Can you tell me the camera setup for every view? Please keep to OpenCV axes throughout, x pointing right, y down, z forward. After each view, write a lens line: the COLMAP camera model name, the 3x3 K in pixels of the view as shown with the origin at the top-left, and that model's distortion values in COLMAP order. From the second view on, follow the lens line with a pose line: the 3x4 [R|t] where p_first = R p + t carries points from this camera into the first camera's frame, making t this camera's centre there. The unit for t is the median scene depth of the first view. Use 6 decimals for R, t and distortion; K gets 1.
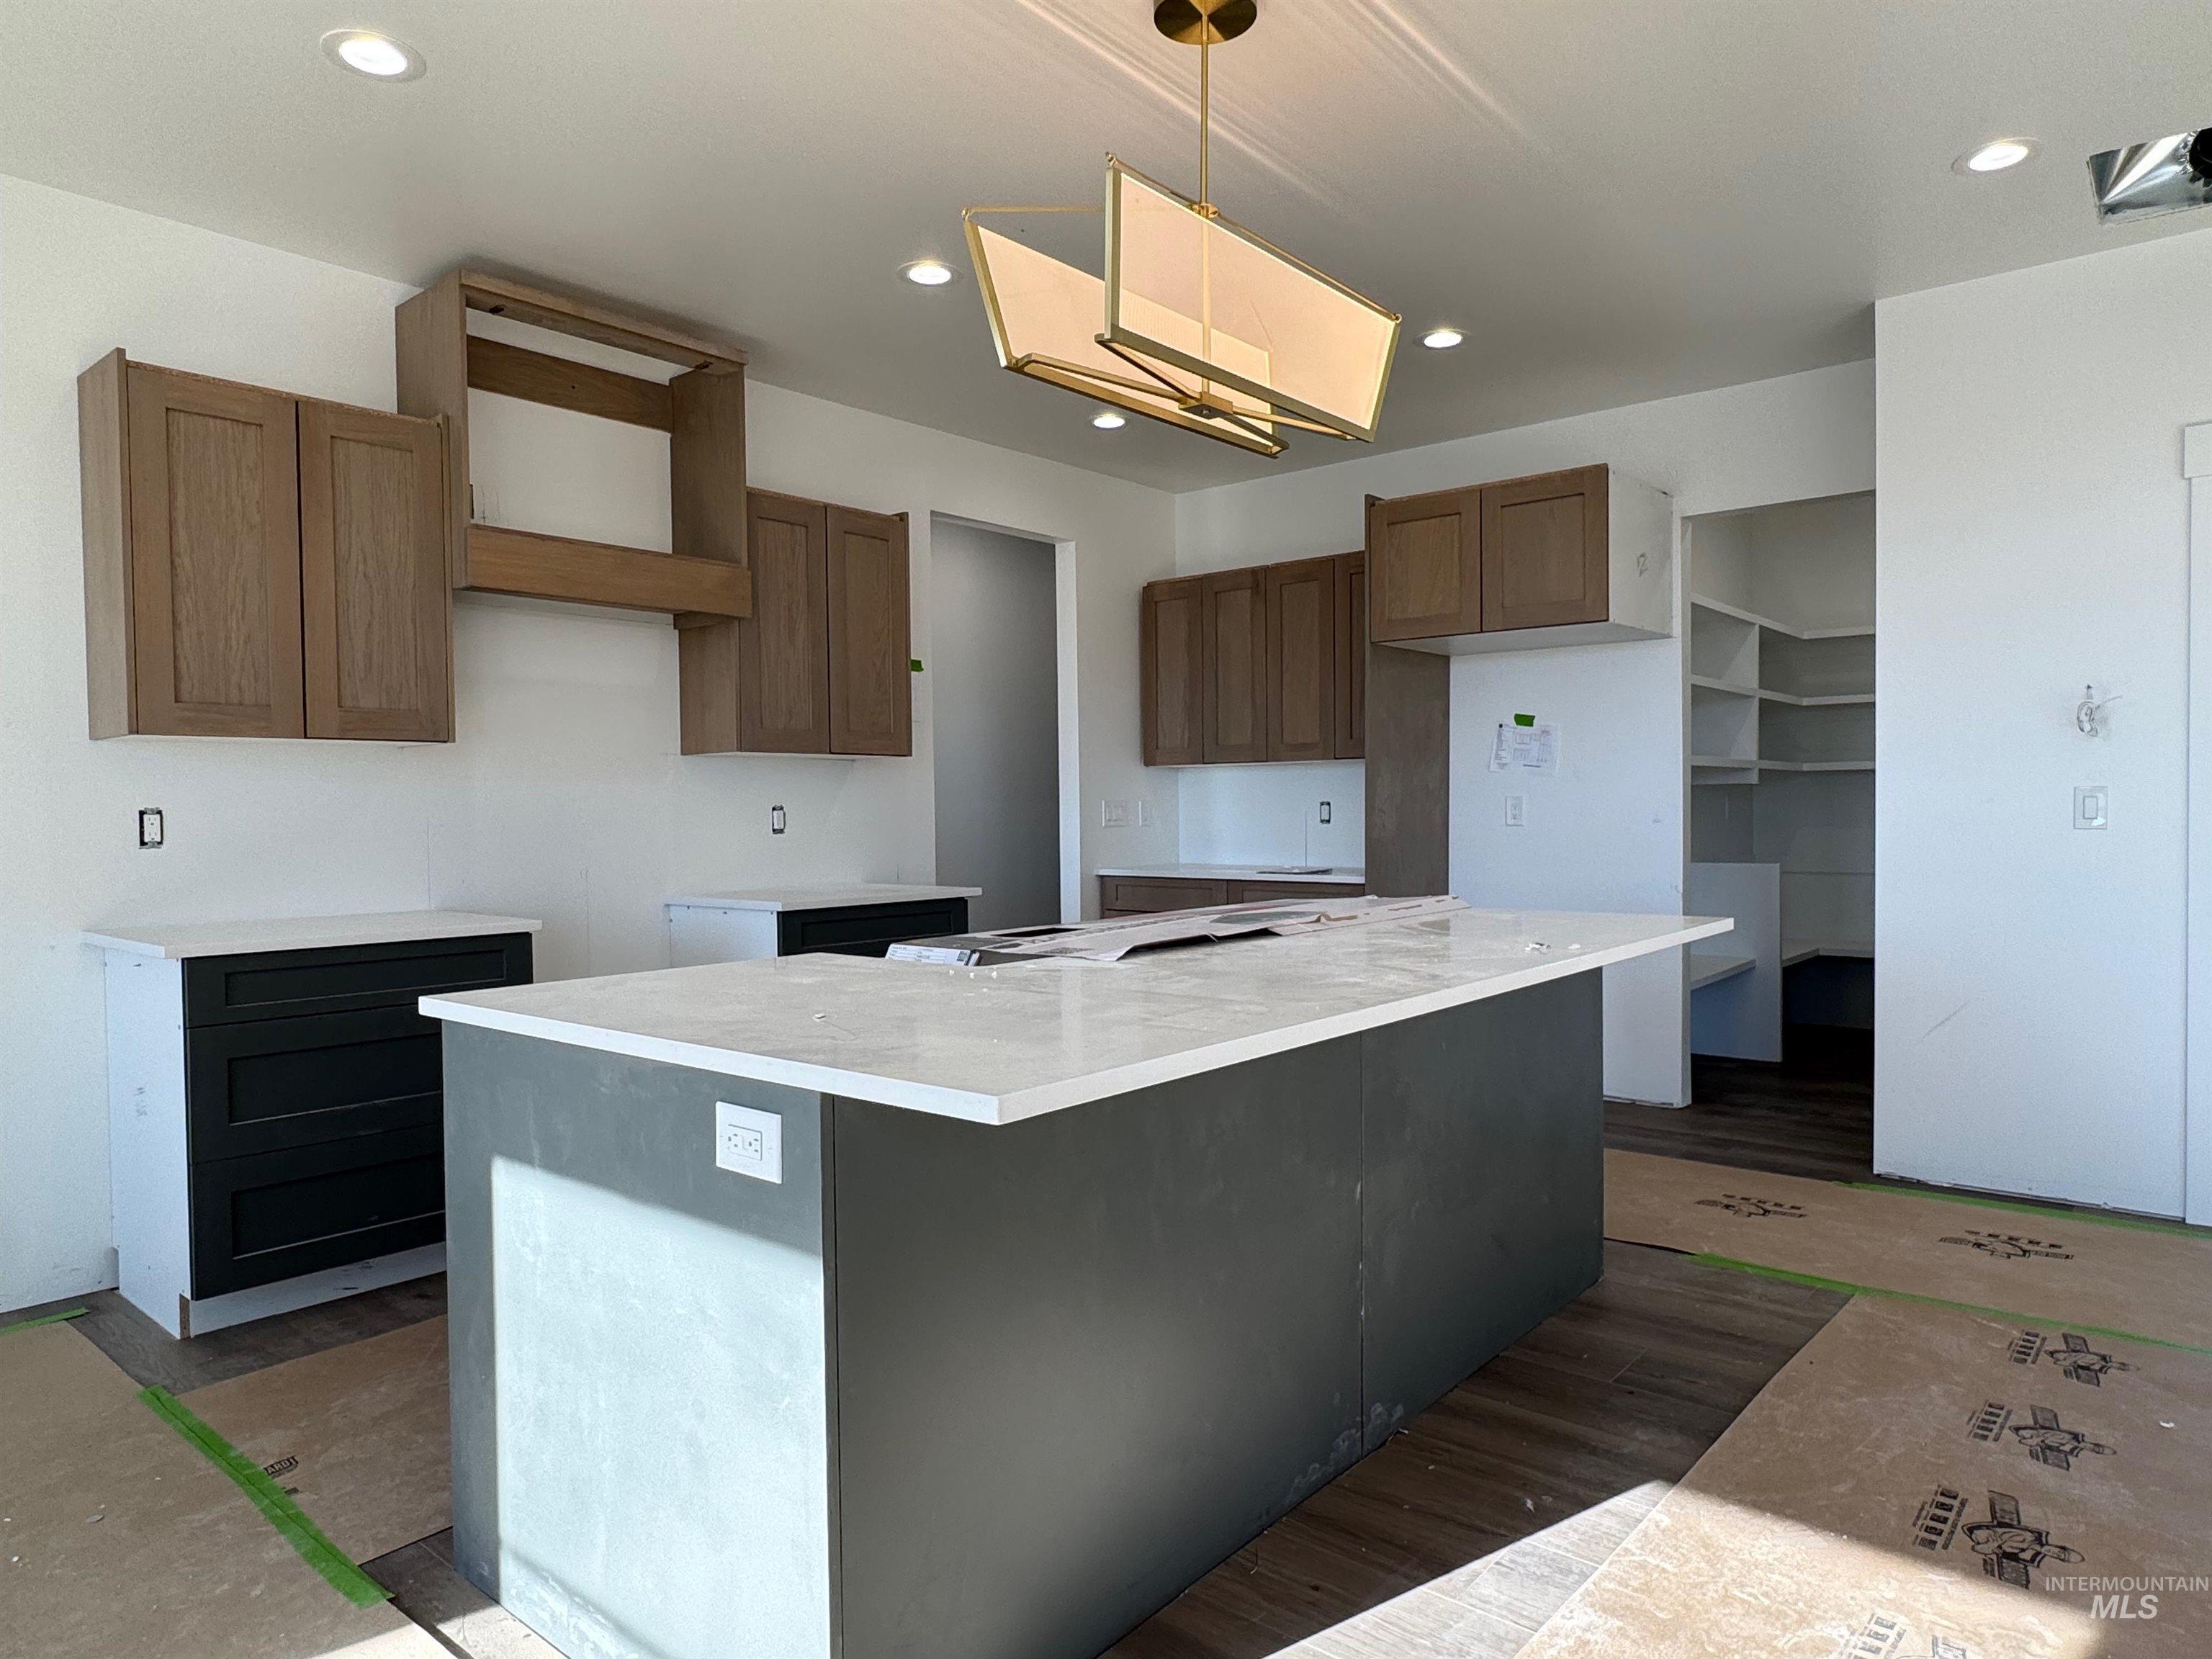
lens RADIAL K [[1363.1, 0, 1116.9], [0, 1363.1, 834.6], [0, 0, 1]] dist [0.001673, 0.001443]
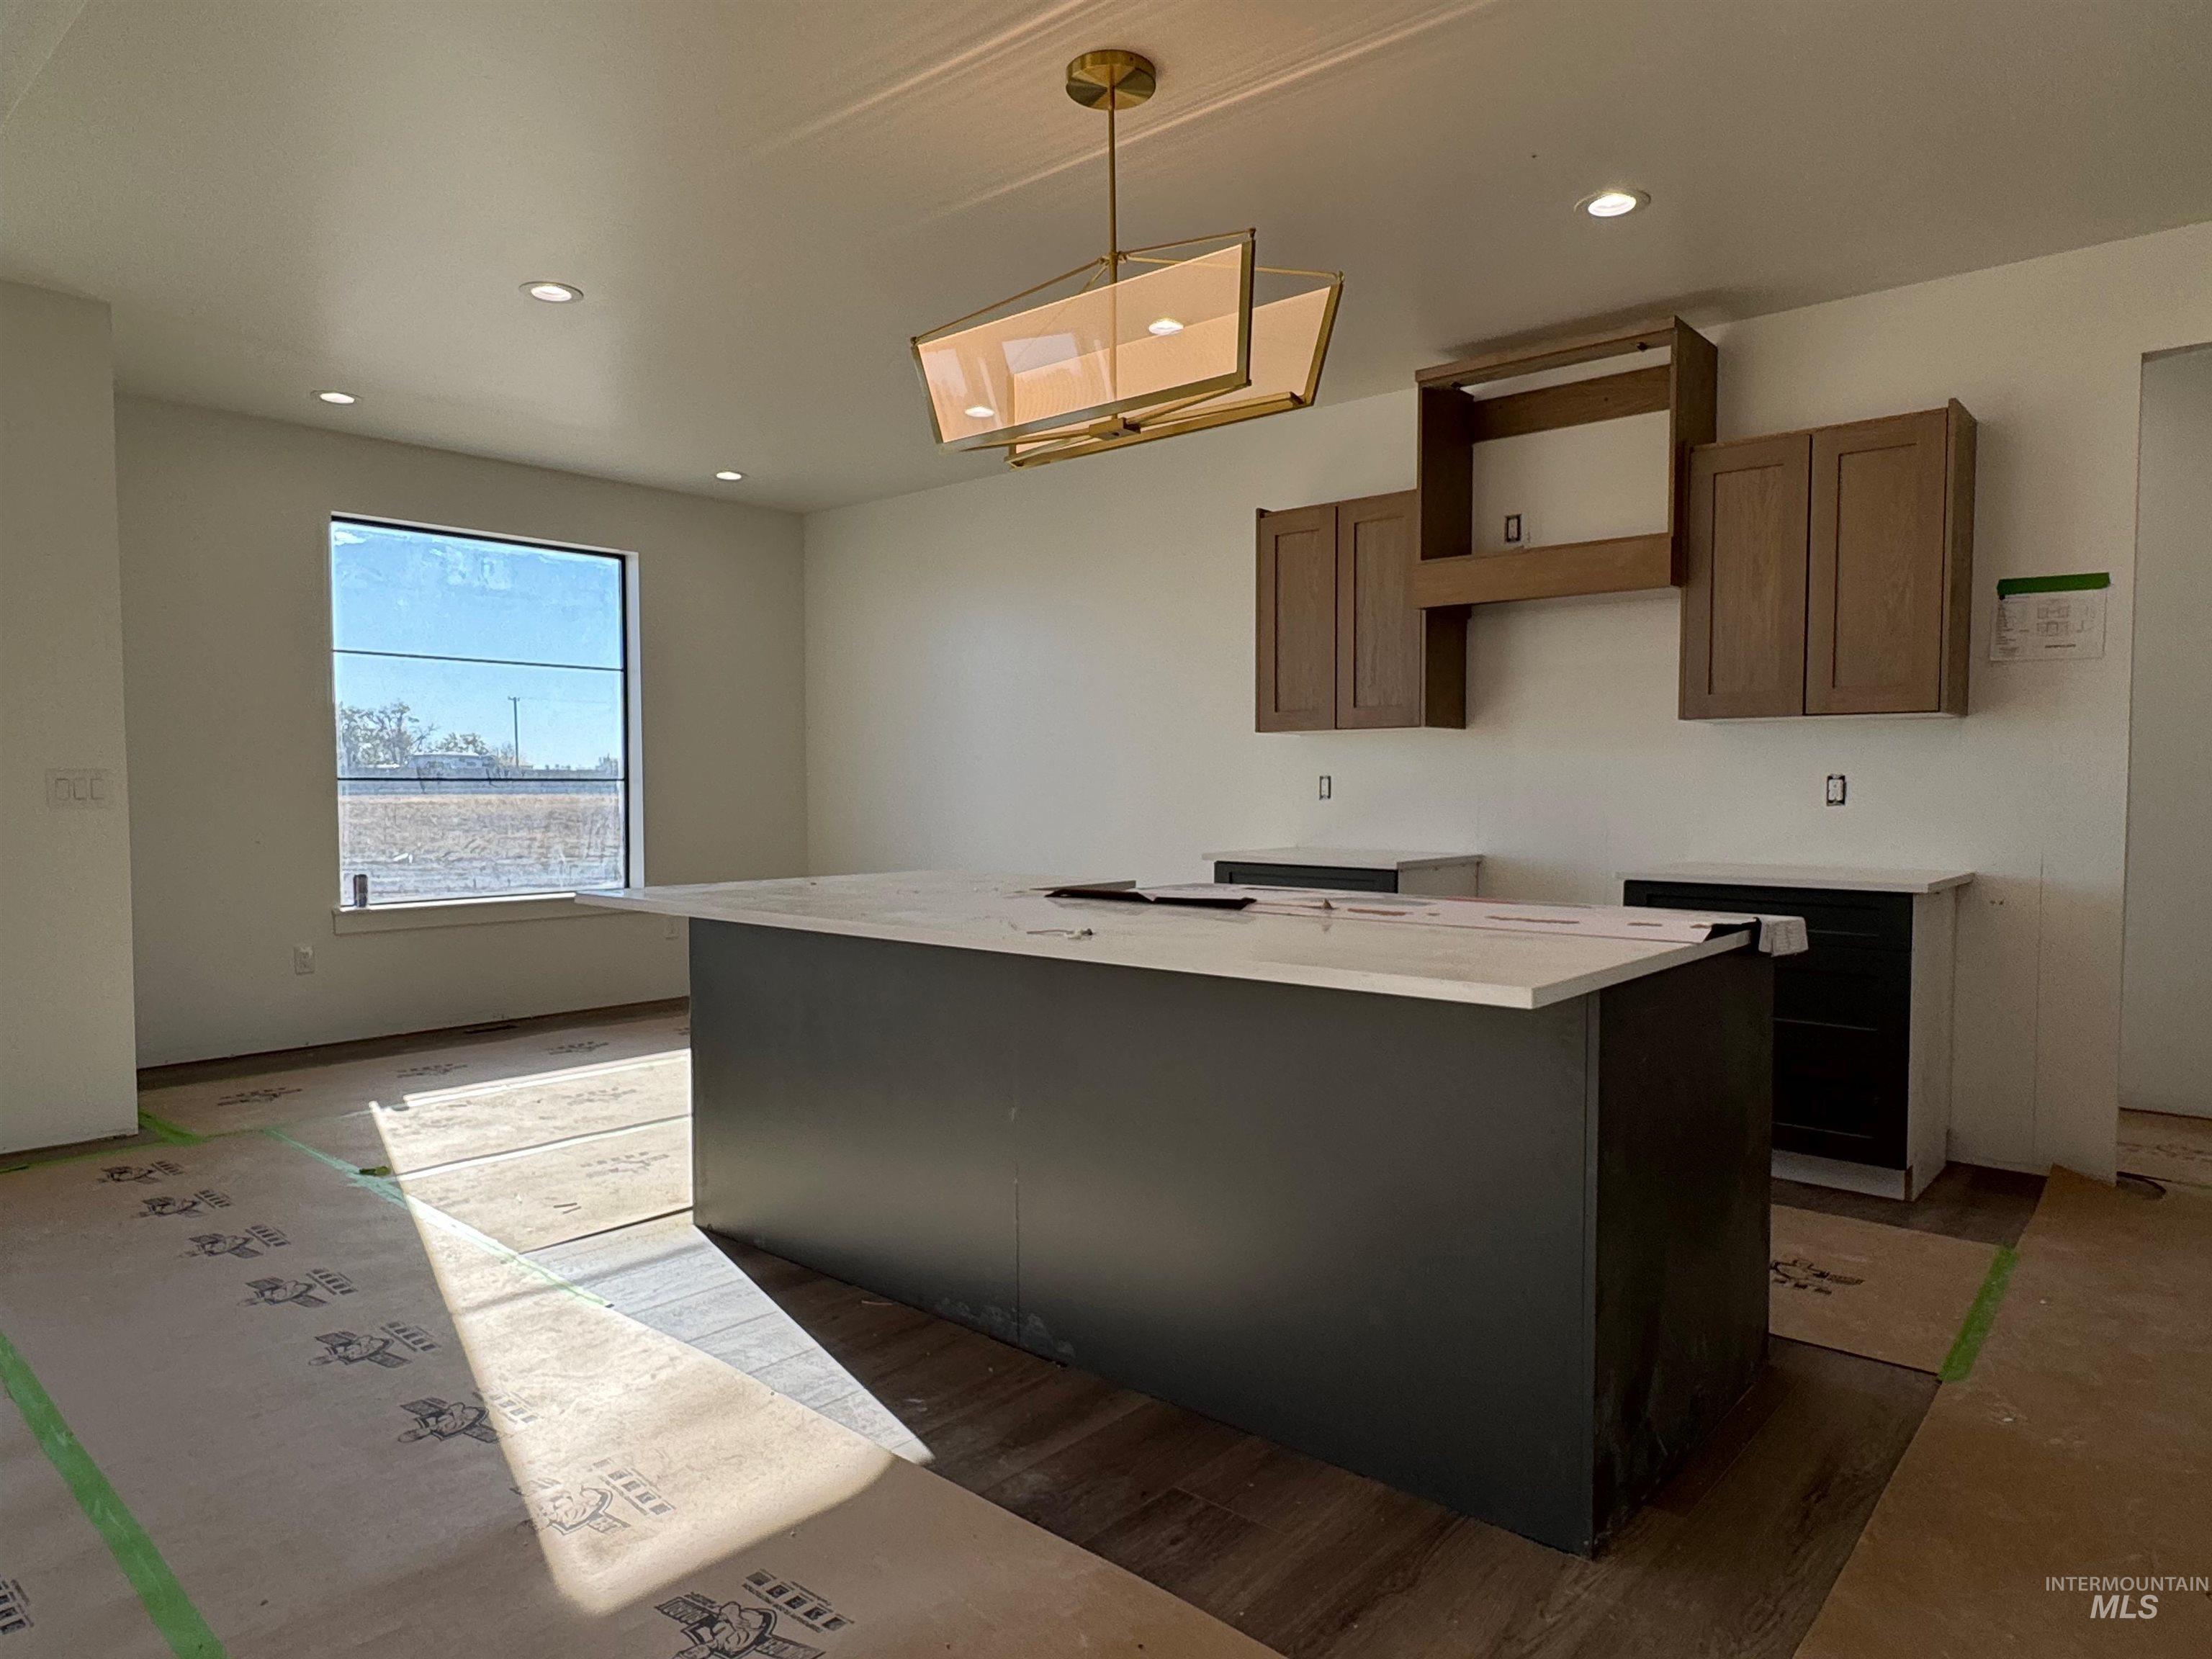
lens RADIAL K [[1369.6, 0, 1106.0], [0, 1369.6, 829.5], [0, 0, 1]] dist [-0.001366, 0.000958]
pose [[-0.024677, 0.043401, -0.998753, 0.938335], [-0.021253, 0.998809, 0.043929, -0.020537], [0.999470, 0.022310, -0.023725, 0.784229]]
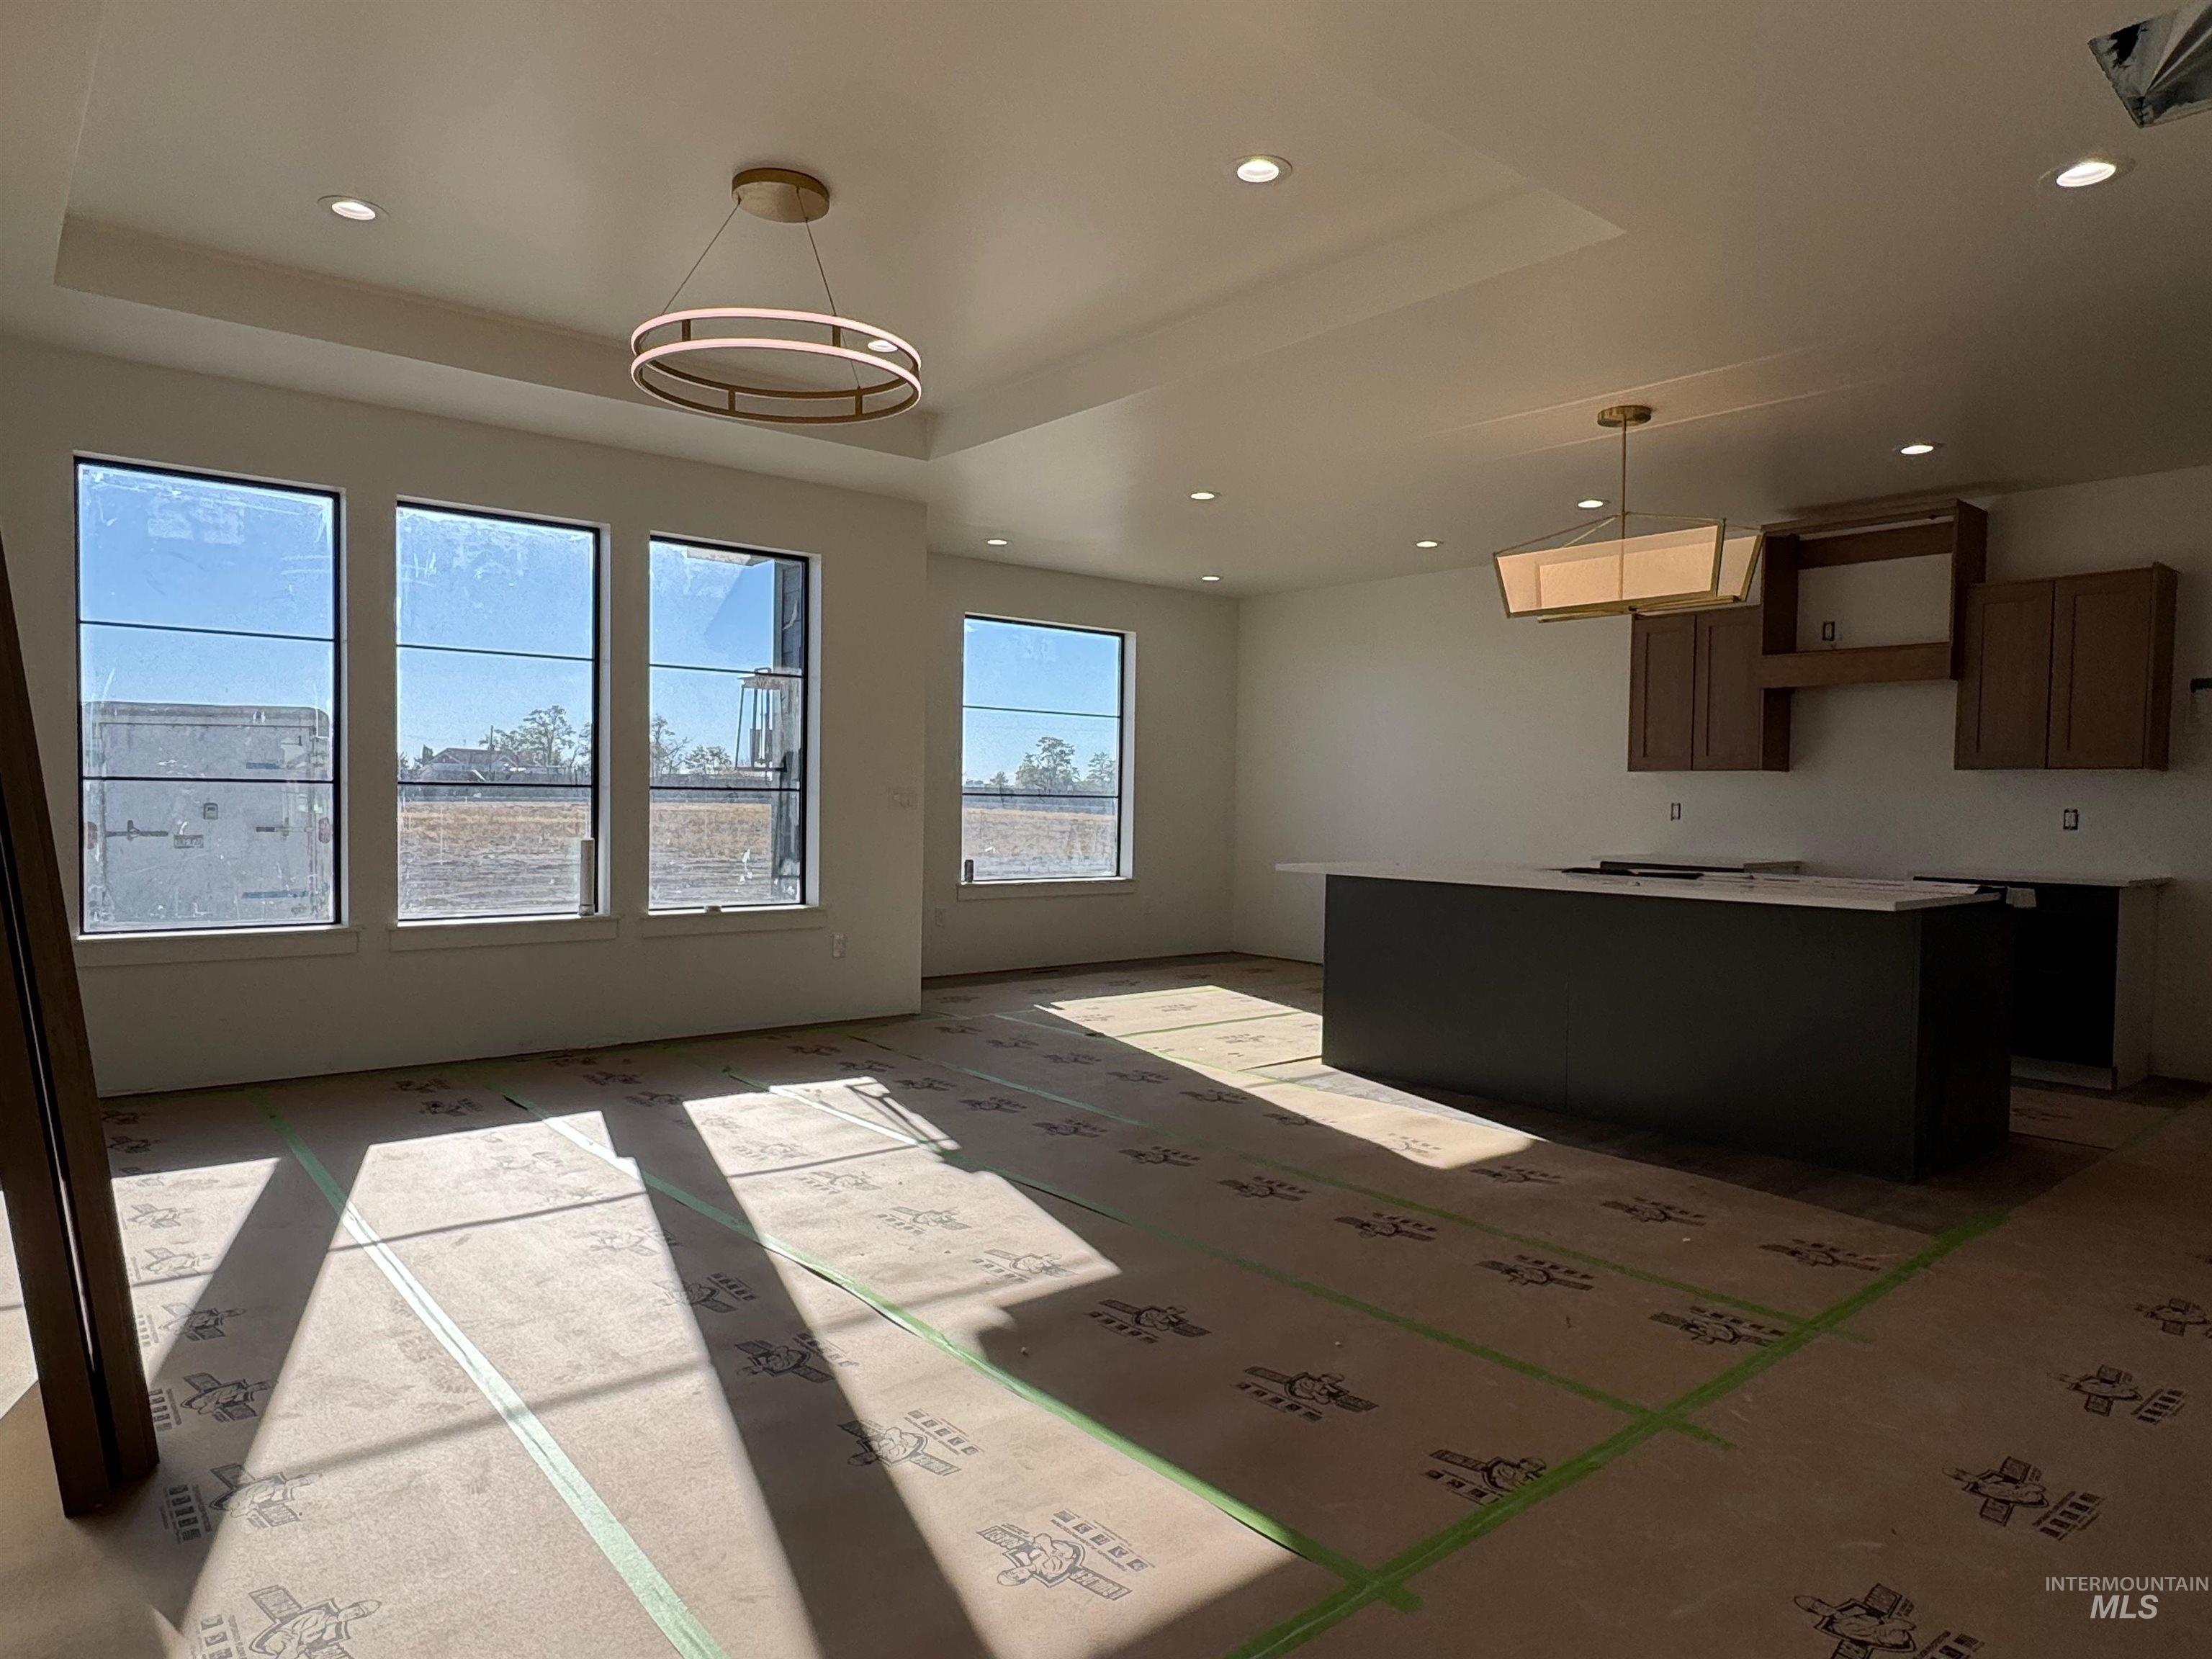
lens RADIAL K [[1363.1, 0, 1116.9], [0, 1363.1, 834.6], [0, 0, 1]] dist [0.001673, 0.001443]
pose [[-0.168661, 0.032432, -0.985140, 1.683573], [-0.035578, 0.998607, 0.038967, -0.021606], [0.985032, 0.041622, -0.167272, 0.471230]]
